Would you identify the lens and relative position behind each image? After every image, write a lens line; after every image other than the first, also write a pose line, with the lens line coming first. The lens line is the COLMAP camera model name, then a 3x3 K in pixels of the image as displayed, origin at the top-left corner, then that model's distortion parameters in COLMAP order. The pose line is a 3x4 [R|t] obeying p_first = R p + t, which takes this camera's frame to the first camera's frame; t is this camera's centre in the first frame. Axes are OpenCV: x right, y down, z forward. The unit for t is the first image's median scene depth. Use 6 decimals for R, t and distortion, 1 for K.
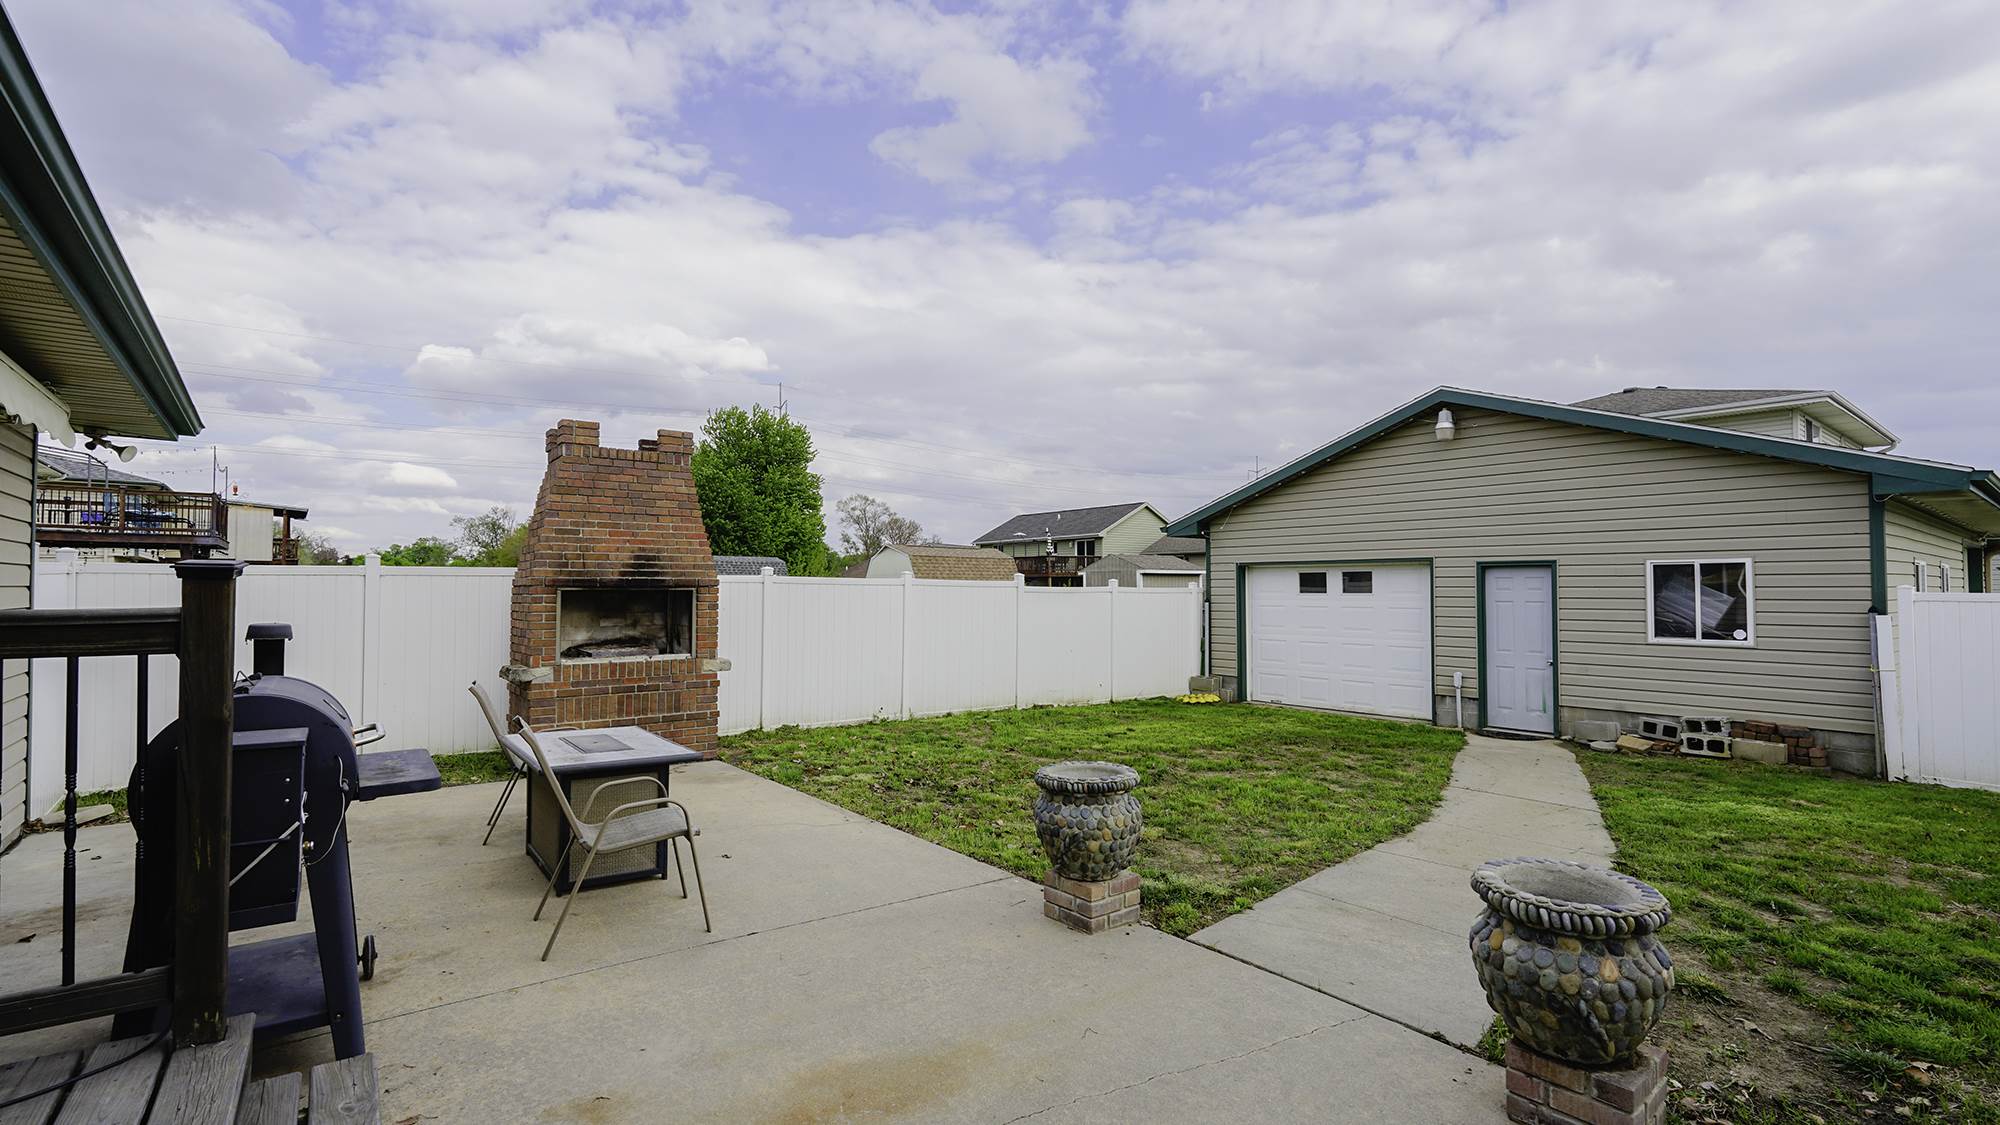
lens RADIAL K [[892.9, 0, 998.2], [0, 892.9, 560.9], [0, 0, 1]] dist [-0.018120, 0.009805]
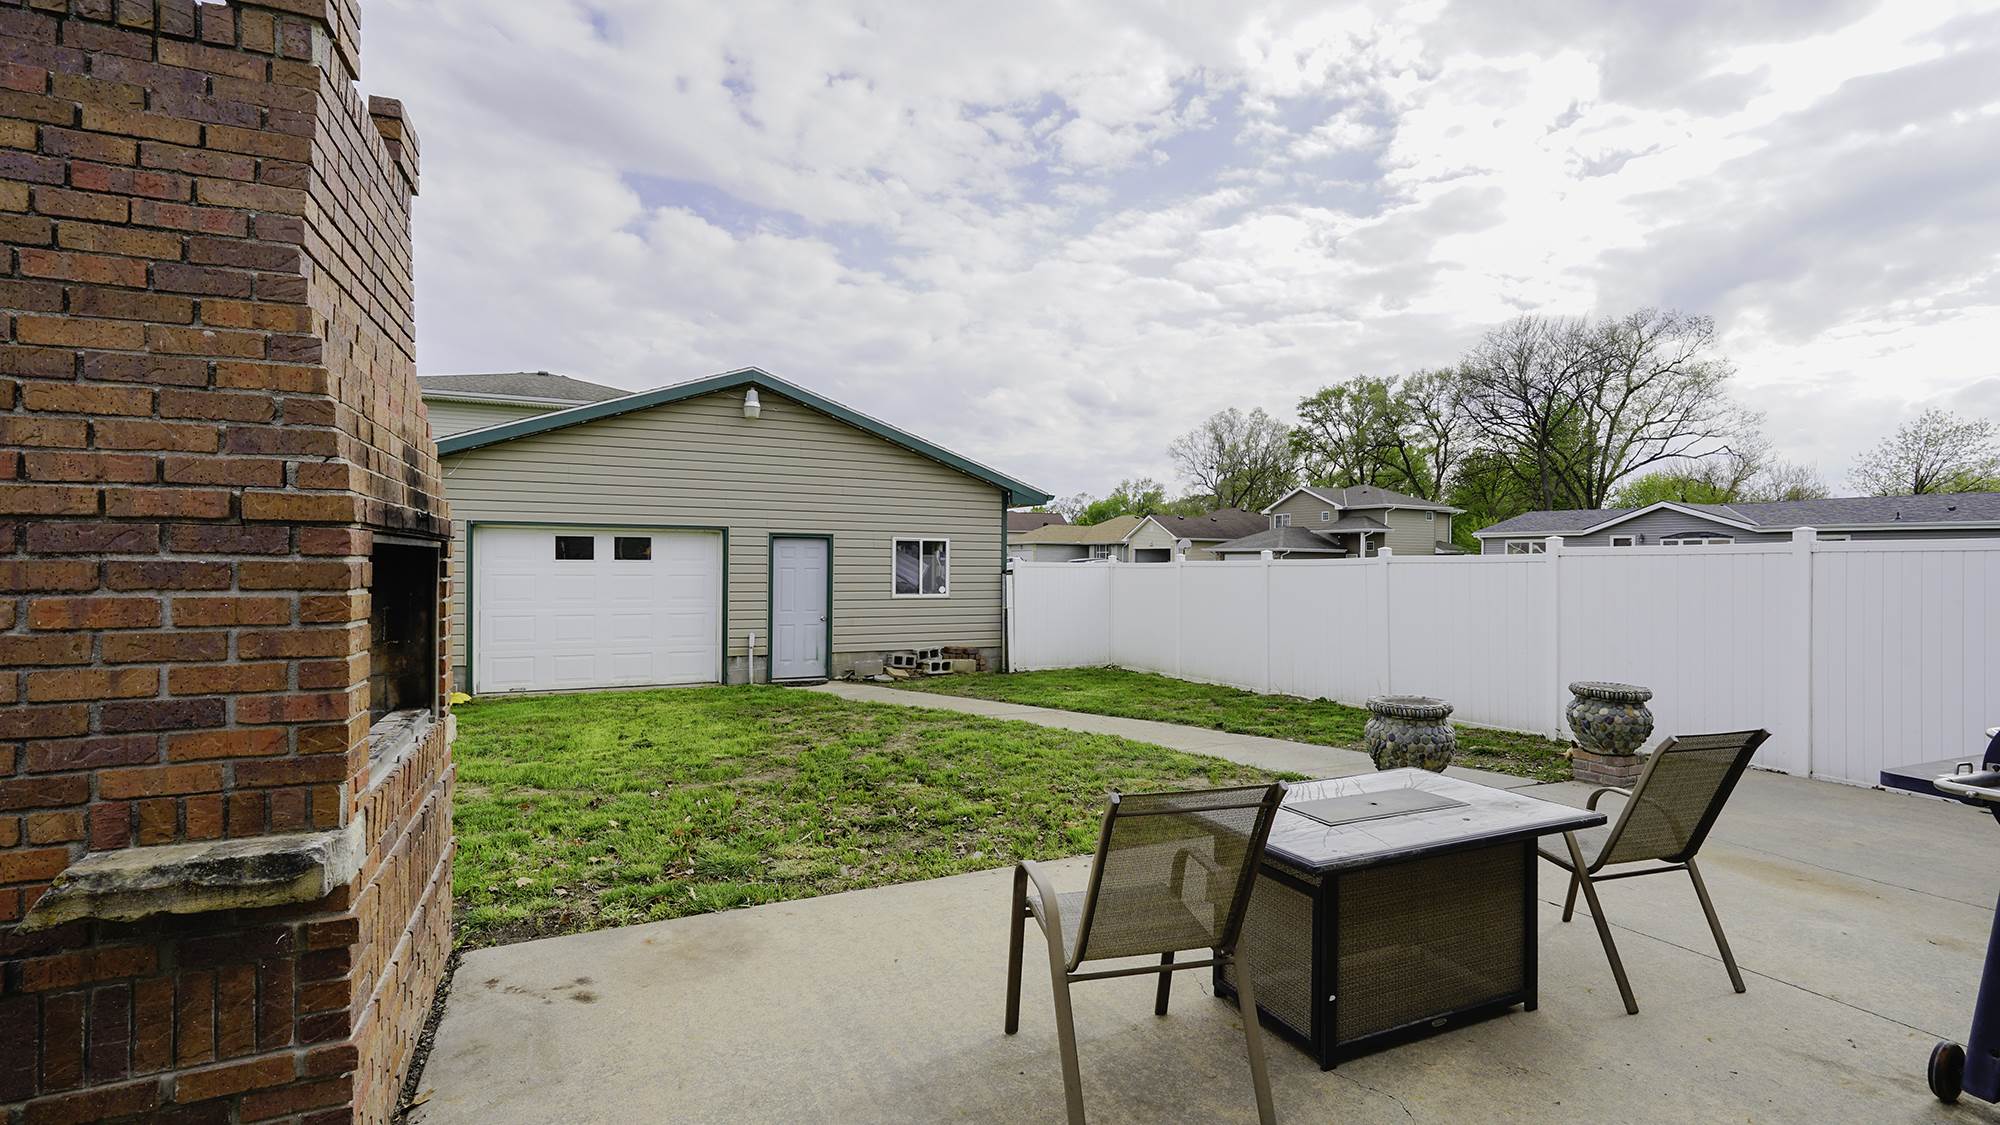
lens RADIAL K [[884.1, 0, 996.7], [0, 884.1, 560.8], [0, 0, 1]] dist [-0.019133, 0.012553]
pose [[0.230368, -0.003400, 0.973098, -0.575557], [-0.042087, 0.999023, 0.013454, 0.011635], [-0.972193, -0.044054, 0.230000, 0.574508]]
